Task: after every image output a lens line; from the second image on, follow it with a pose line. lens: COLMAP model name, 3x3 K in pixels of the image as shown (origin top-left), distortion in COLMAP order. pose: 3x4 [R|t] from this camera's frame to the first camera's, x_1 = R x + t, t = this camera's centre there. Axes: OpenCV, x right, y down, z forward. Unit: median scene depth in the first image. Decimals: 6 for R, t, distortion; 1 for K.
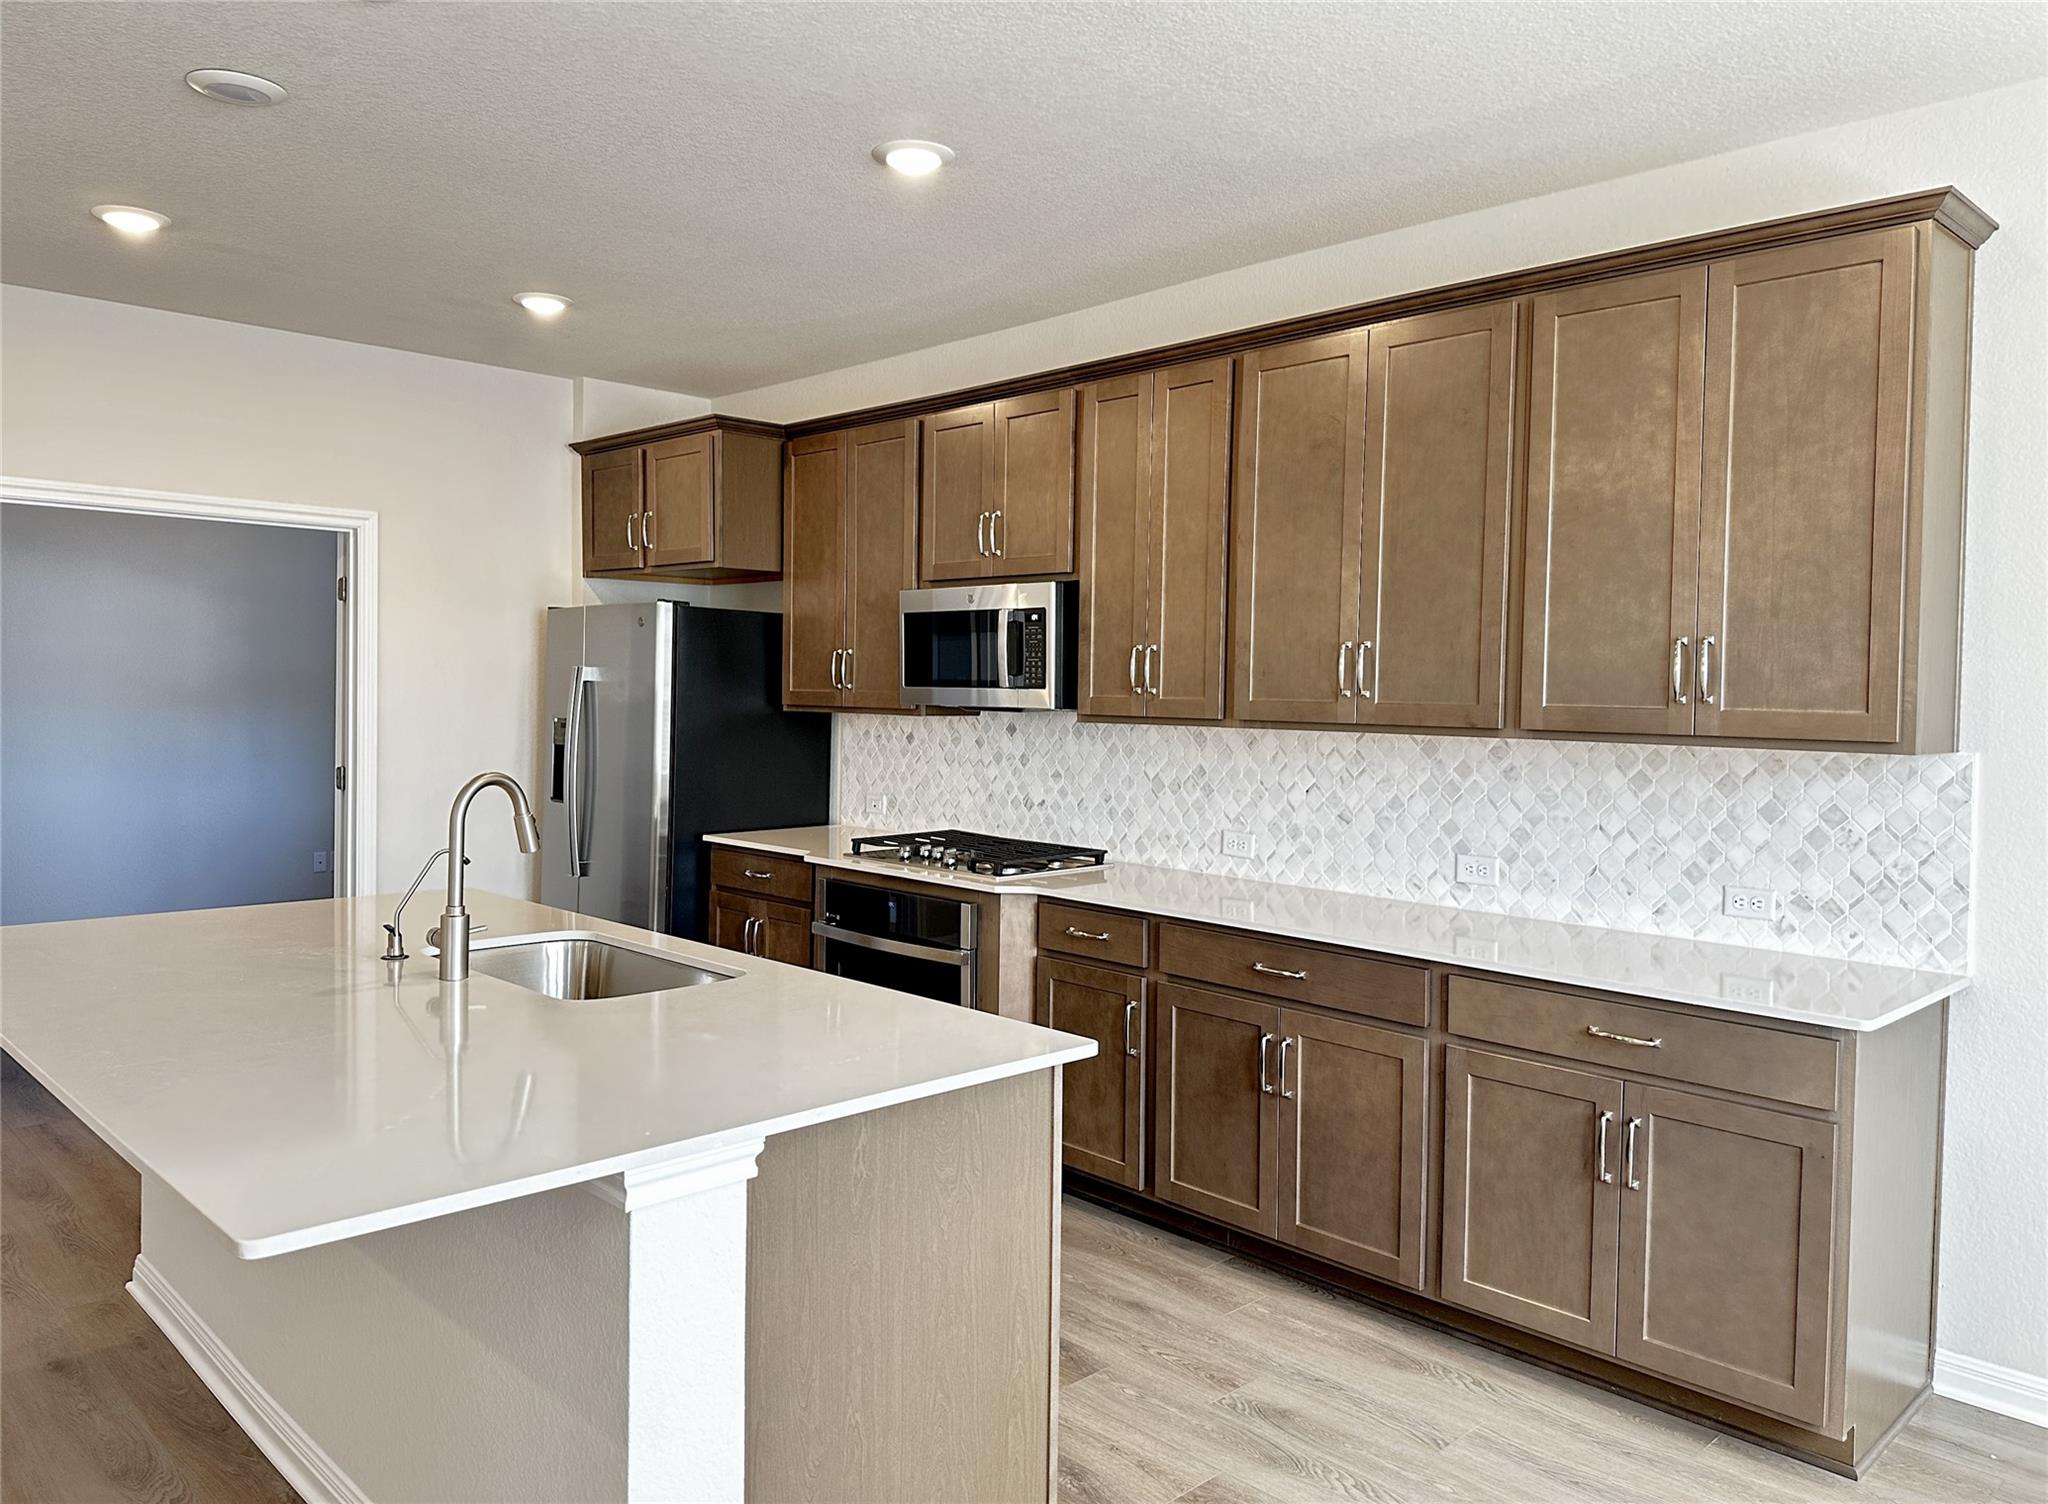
lens RADIAL K [[1440.5, 0, 1019.4], [0, 1440.5, 721.4], [0, 0, 1]] dist [0.127647, -0.188014]
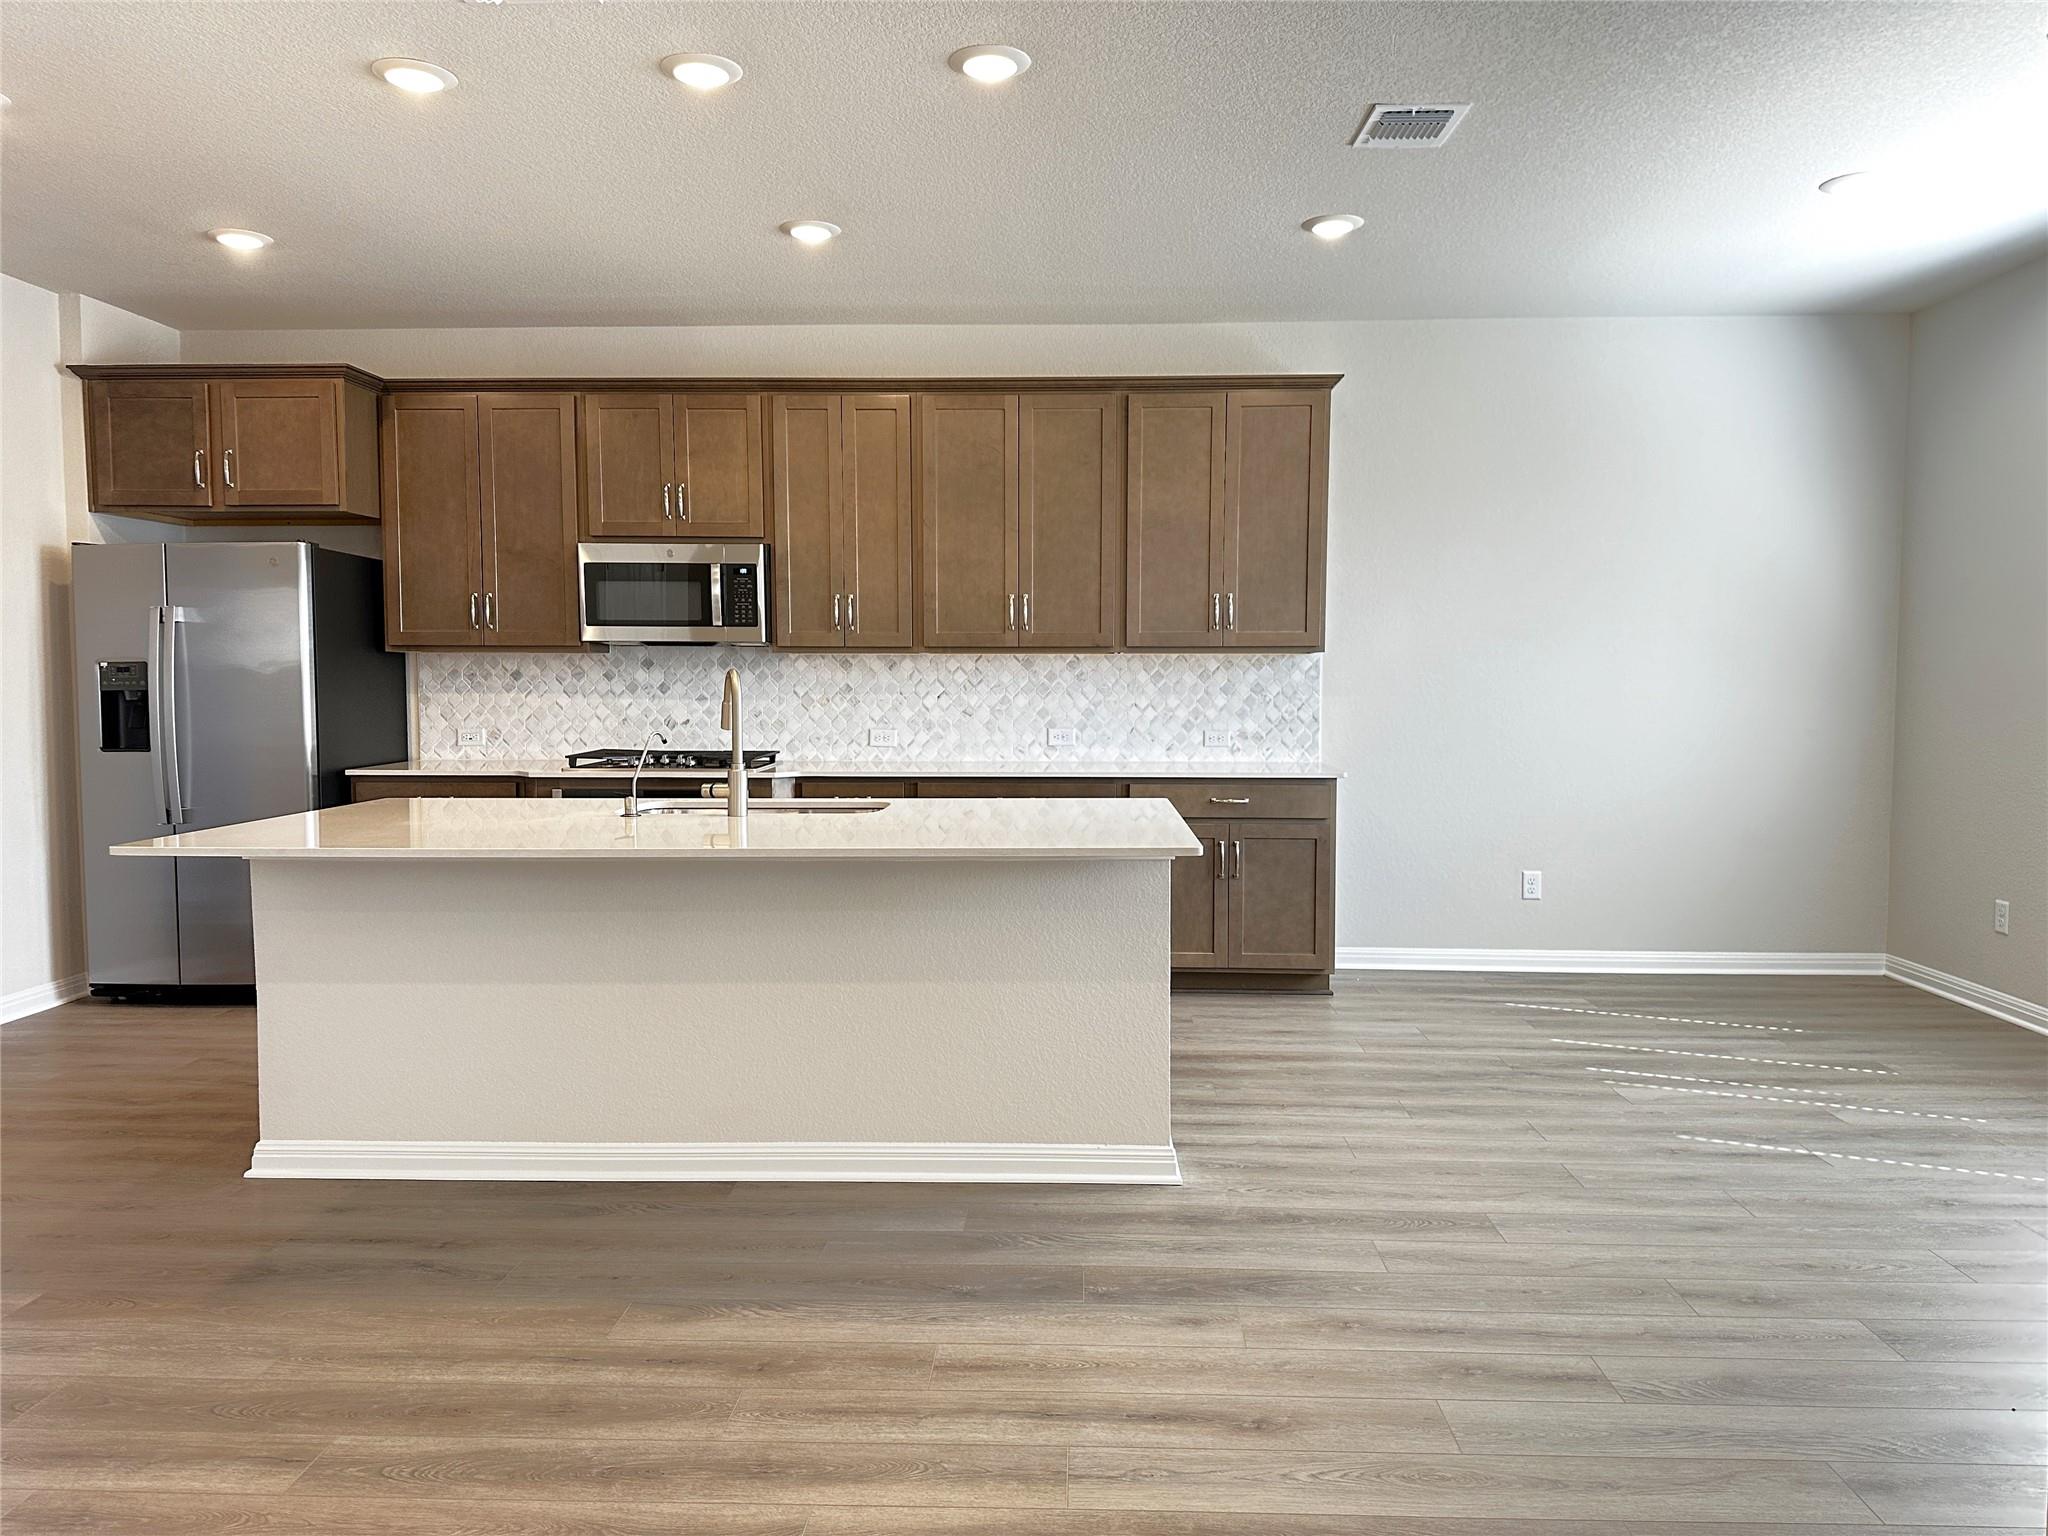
lens RADIAL K [[1457.3, 0, 1022.6], [0, 1457.3, 761.3], [0, 0, 1]] dist [0.130556, -0.200233]
pose [[0.722665, -0.056158, 0.688914, -0.782062], [0.028027, 0.998255, 0.051974, 0.039687], [-0.690630, -0.018252, 0.722977, -0.140083]]
